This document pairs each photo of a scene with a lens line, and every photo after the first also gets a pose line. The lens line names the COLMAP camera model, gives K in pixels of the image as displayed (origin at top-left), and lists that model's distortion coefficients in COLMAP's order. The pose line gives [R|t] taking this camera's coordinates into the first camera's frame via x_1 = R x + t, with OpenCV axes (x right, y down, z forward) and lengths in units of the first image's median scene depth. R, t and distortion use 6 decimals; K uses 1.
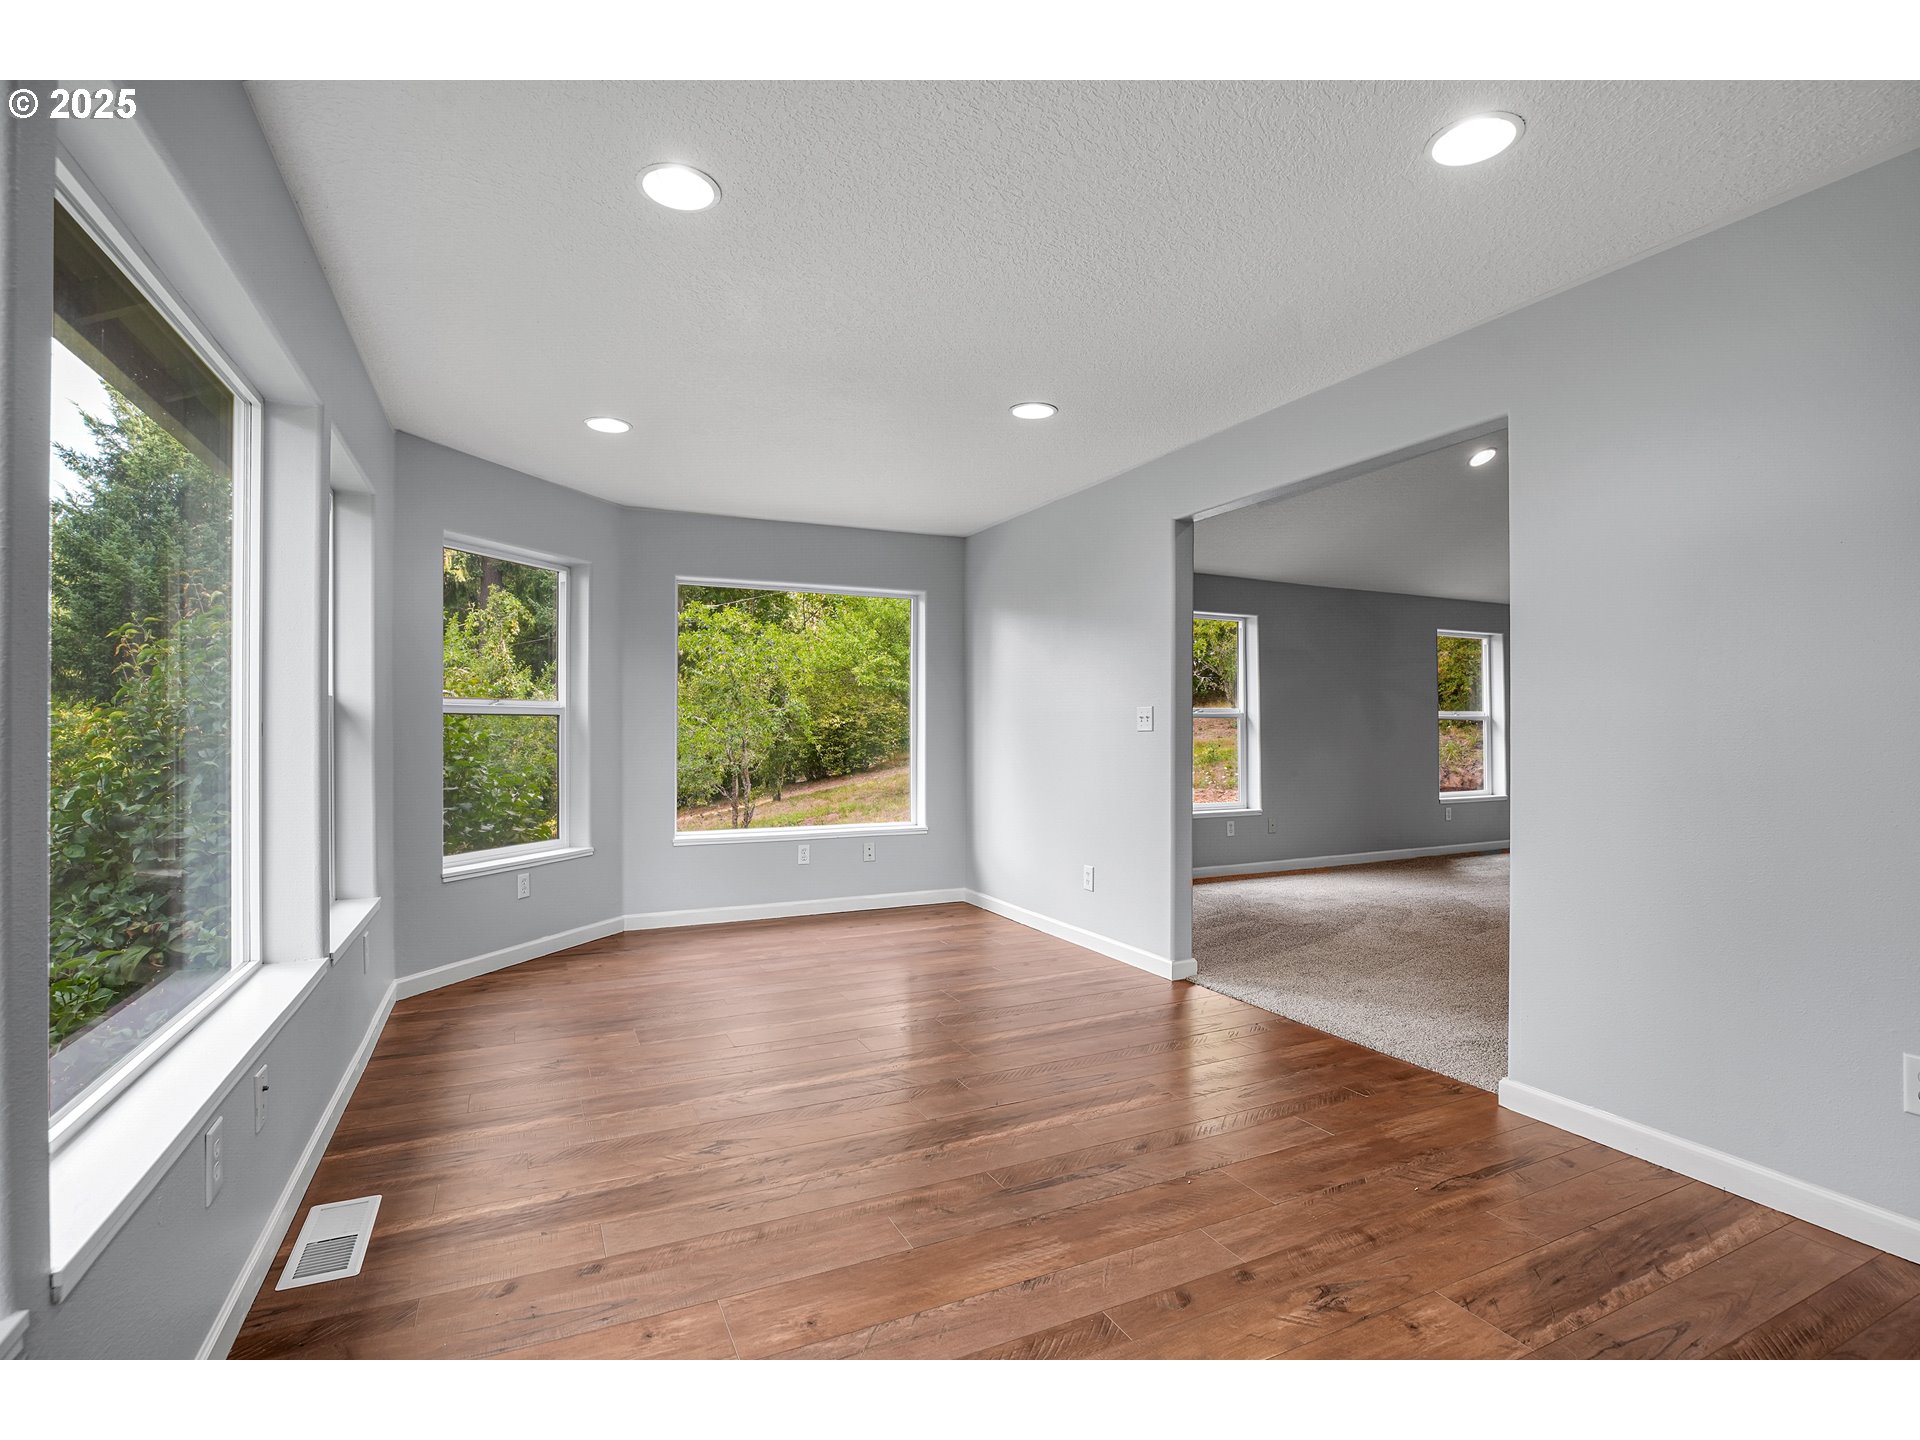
lens RADIAL K [[904.4, 0, 956.7], [0, 904.4, 727.2], [0, 0, 1]] dist [-0.028112, 0.000712]
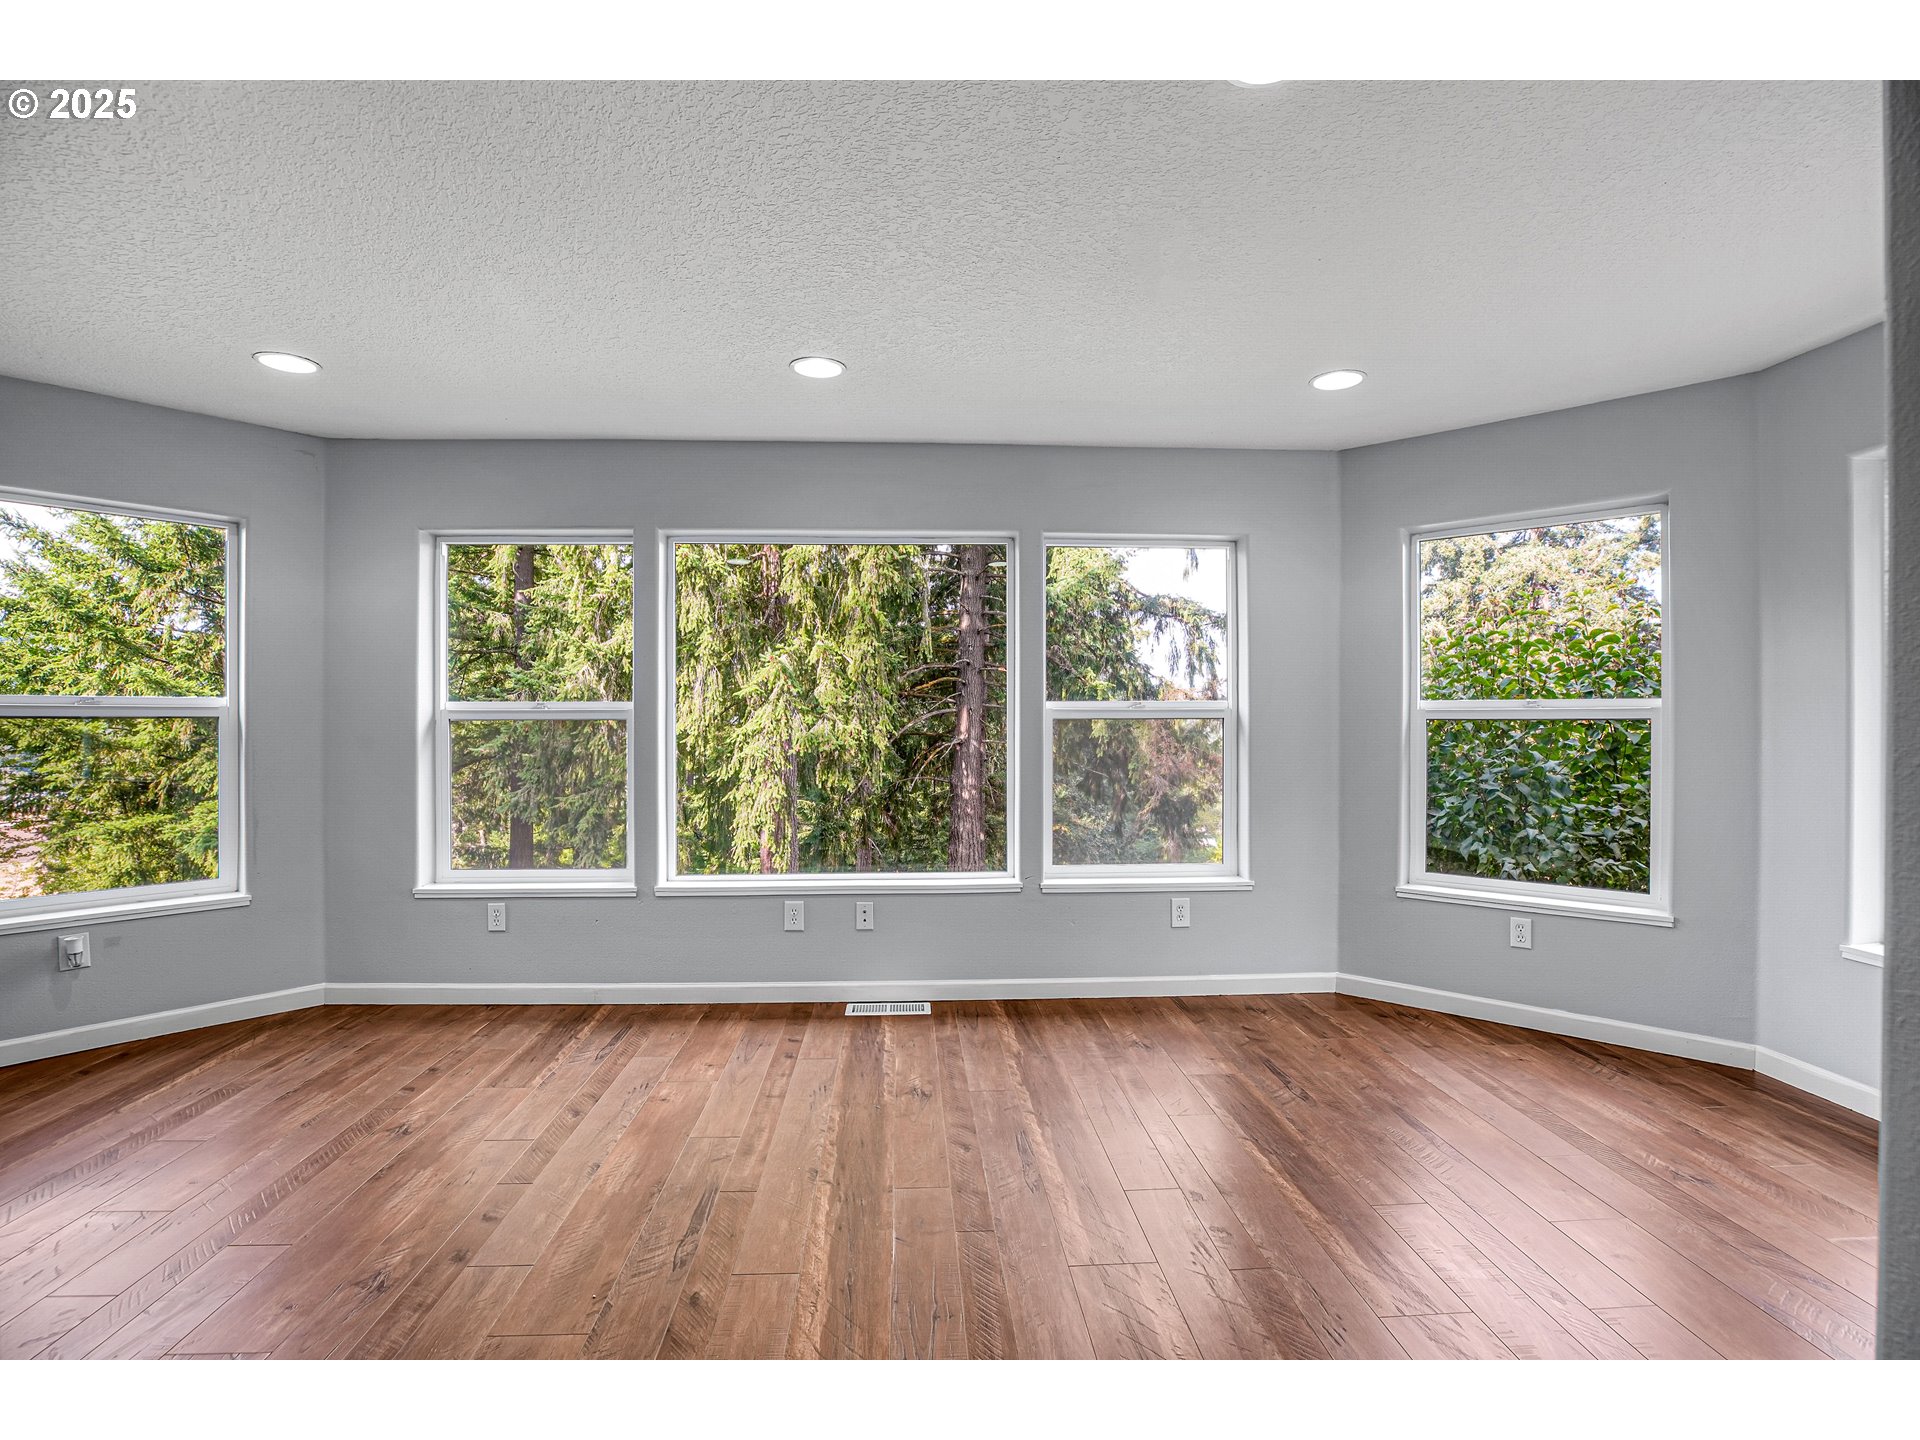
lens RADIAL K [[904.4, 0, 940.5], [0, 904.4, 720.4], [0, 0, 1]] dist [-0.028112, 0.000712]
pose [[-0.388899, 0.000872, -0.921280, 0.973797], [0.005994, 0.999981, -0.001584, -0.035393], [0.921261, -0.006138, -0.388897, 1.751346]]
